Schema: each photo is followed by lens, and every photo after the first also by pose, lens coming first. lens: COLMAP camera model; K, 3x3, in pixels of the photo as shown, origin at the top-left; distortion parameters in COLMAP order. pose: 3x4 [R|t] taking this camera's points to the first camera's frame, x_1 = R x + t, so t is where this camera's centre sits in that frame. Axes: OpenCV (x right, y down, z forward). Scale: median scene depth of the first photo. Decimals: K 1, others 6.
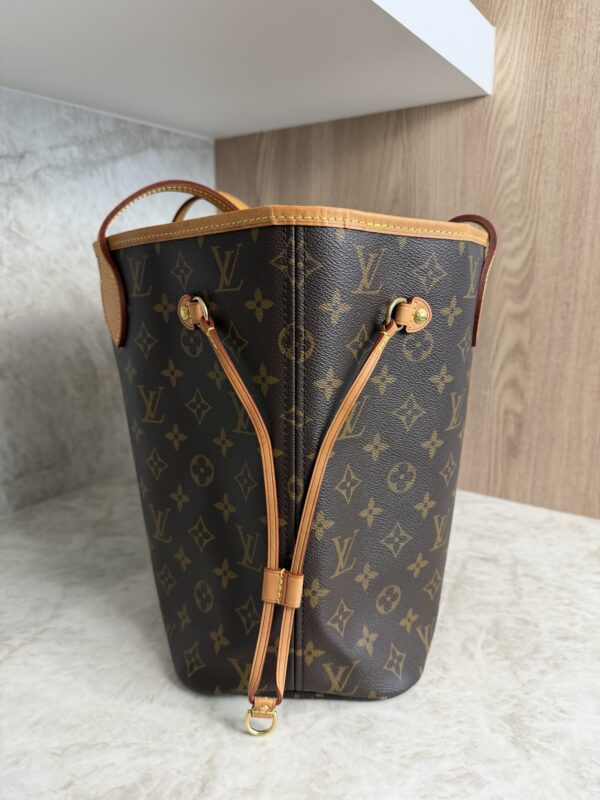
lens RADIAL K [[586.8, 0, 300.7], [0, 586.8, 398.5], [0, 0, 1]] dist [-0.025125, -0.000282]
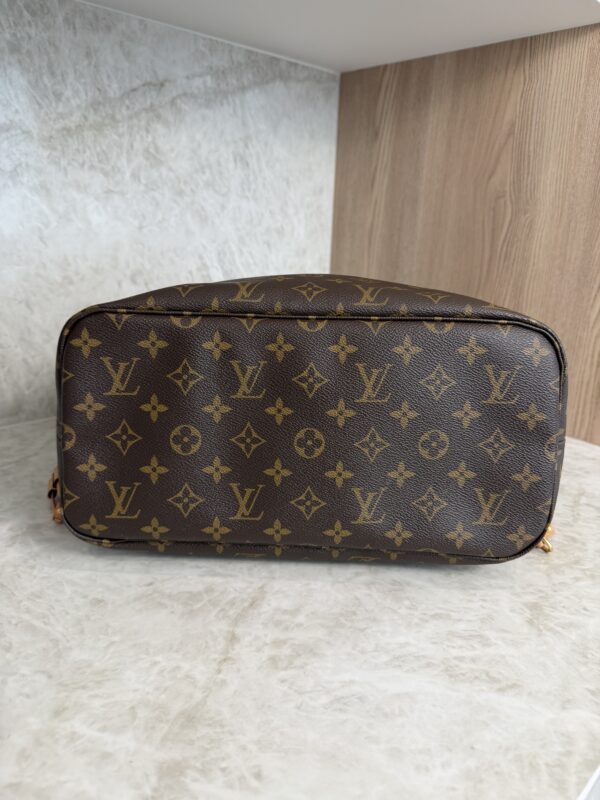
lens RADIAL K [[579.8, 0, 300.0], [0, 579.8, 400.0], [0, 0, 1]] dist [-0.024690, -0.000832]
pose [[0.974319, 0.105590, -0.198881, 0.063885], [-0.088924, 0.991875, 0.090972, 0.062901], [0.206871, -0.070951, 0.975792, -0.069970]]
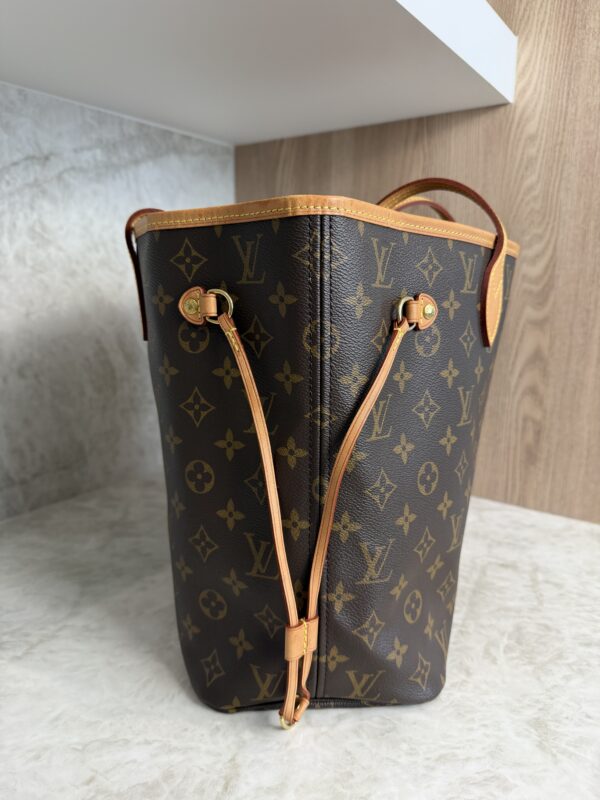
lens RADIAL K [[588.2, 0, 303.6], [0, 588.2, 398.2], [0, 0, 1]] dist [-0.030349, 0.003916]
pose [[0.999858, 0.014531, -0.008586, -0.019175], [-0.014703, 0.999686, -0.020308, 0.014872], [0.008288, 0.020431, 0.999757, -0.000214]]
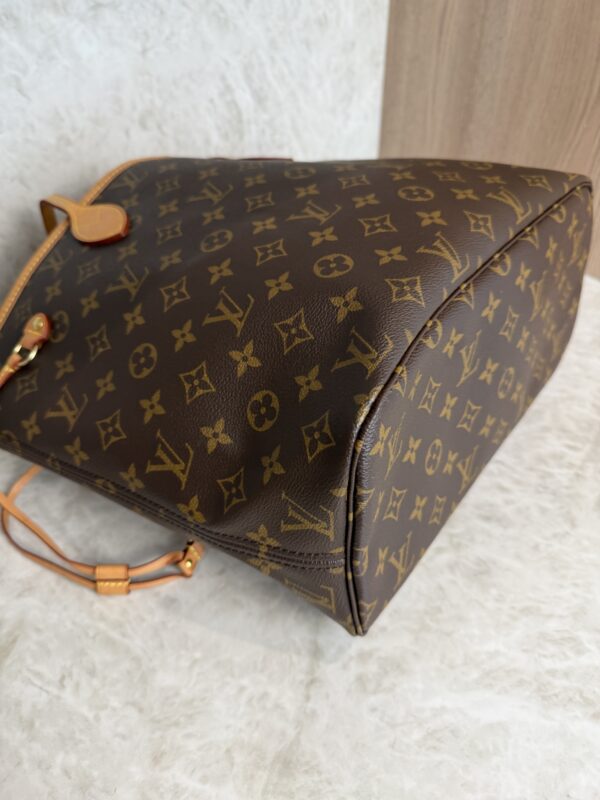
lens RADIAL K [[585.4, 0, 297.1], [0, 585.4, 396.6], [0, 0, 1]] dist [-0.046126, 0.009782]
pose [[0.968993, 0.161871, -0.186682, -0.041429], [-0.051737, 0.871701, 0.487300, -0.125151], [0.241611, -0.462532, 0.853047, 0.087708]]
